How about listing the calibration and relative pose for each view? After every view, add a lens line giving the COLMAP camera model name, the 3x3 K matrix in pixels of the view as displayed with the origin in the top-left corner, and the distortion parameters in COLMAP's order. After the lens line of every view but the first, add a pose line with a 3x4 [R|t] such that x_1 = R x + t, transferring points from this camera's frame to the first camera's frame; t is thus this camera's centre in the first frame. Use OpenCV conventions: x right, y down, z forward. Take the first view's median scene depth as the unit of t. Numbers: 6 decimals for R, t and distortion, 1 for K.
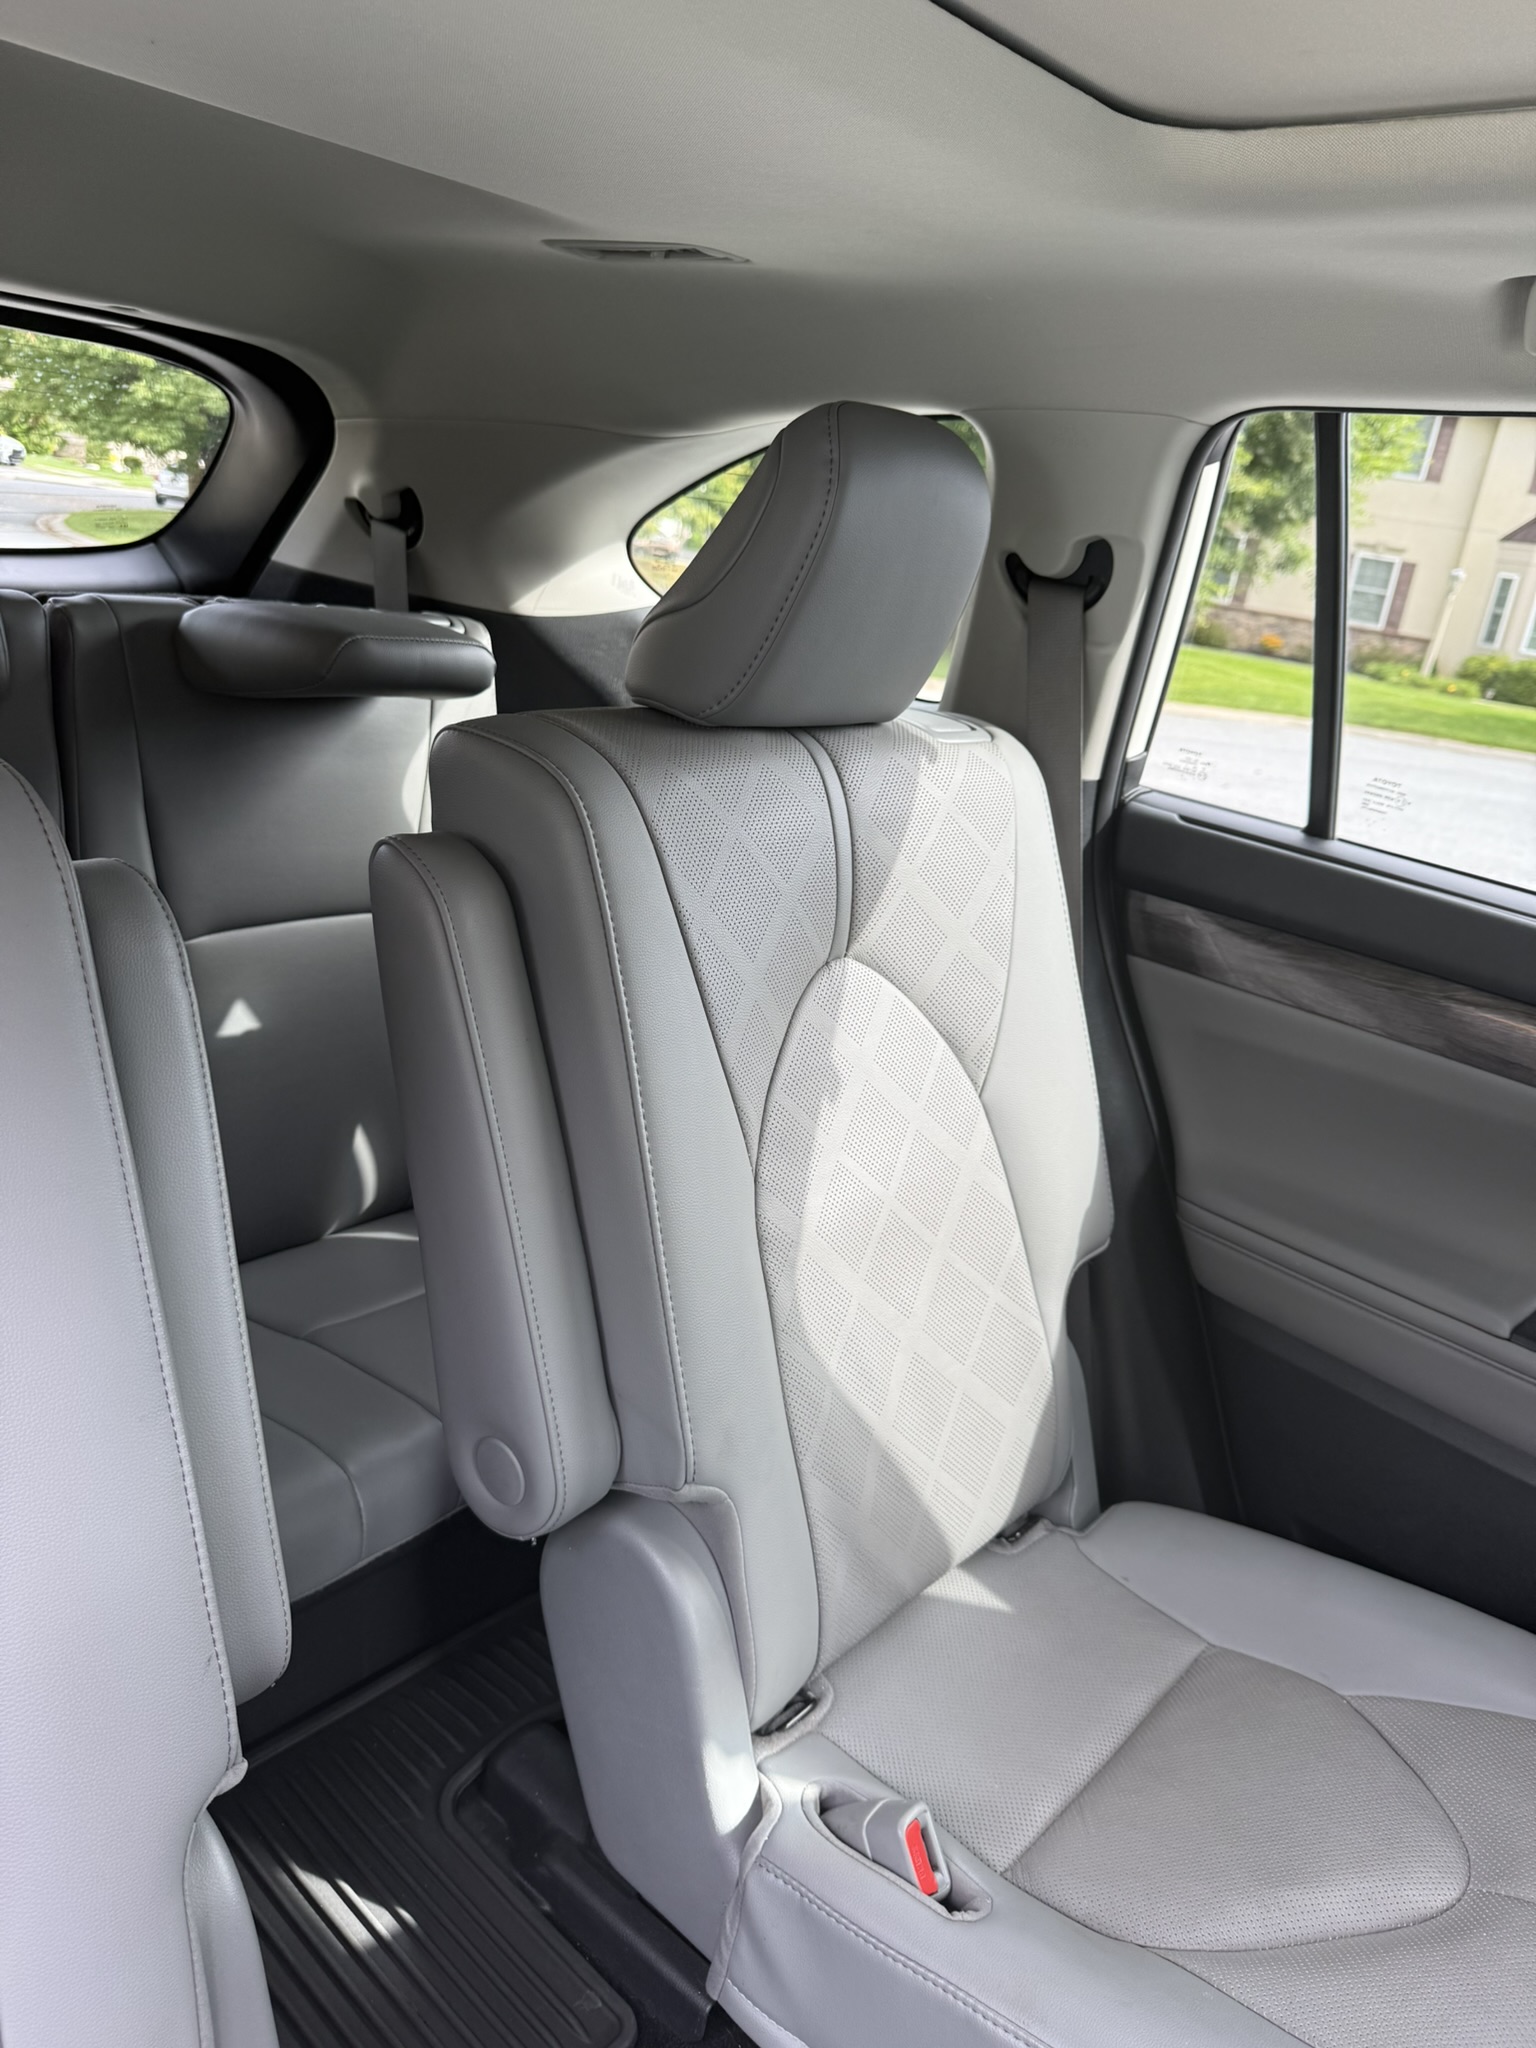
lens RADIAL K [[1460.9, 0, 763.9], [0, 1460.9, 988.4], [0, 0, 1]] dist [-0.003855, -0.012205]
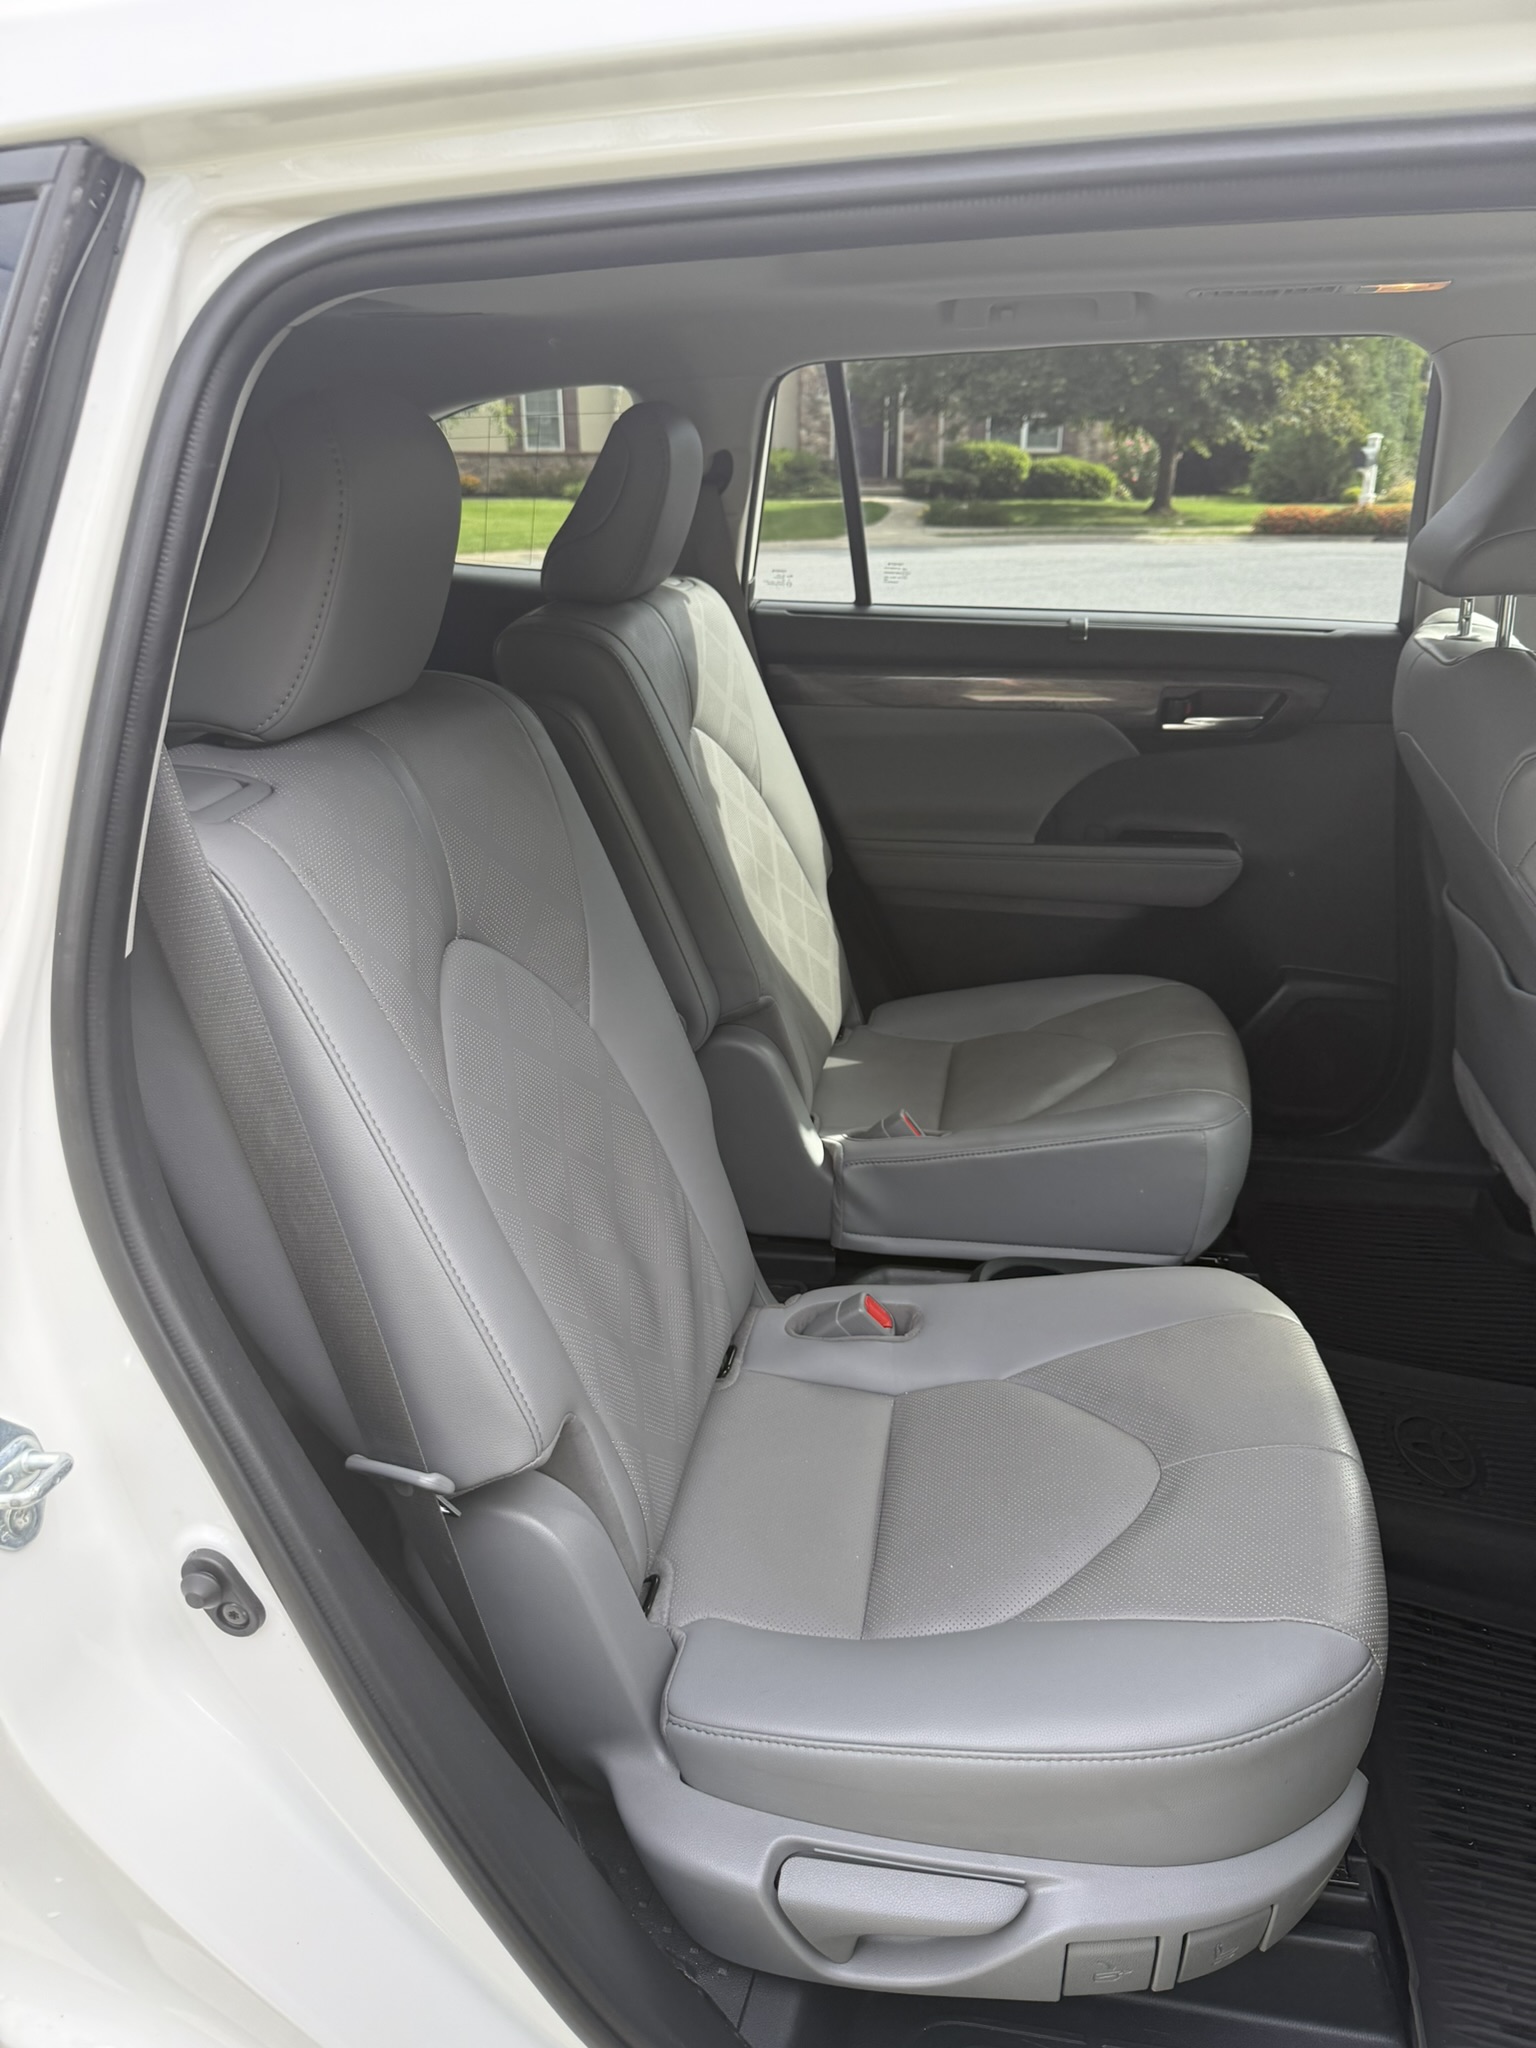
lens RADIAL K [[1466.0, 0, 768.0], [0, 1466.0, 1024.0], [0, 0, 1]] dist [0.003037, -0.002913]
pose [[0.851797, -0.322400, 0.412916, -0.582153], [0.274851, 0.946037, 0.171670, 0.034015], [-0.445981, -0.032738, 0.894444, -0.496790]]
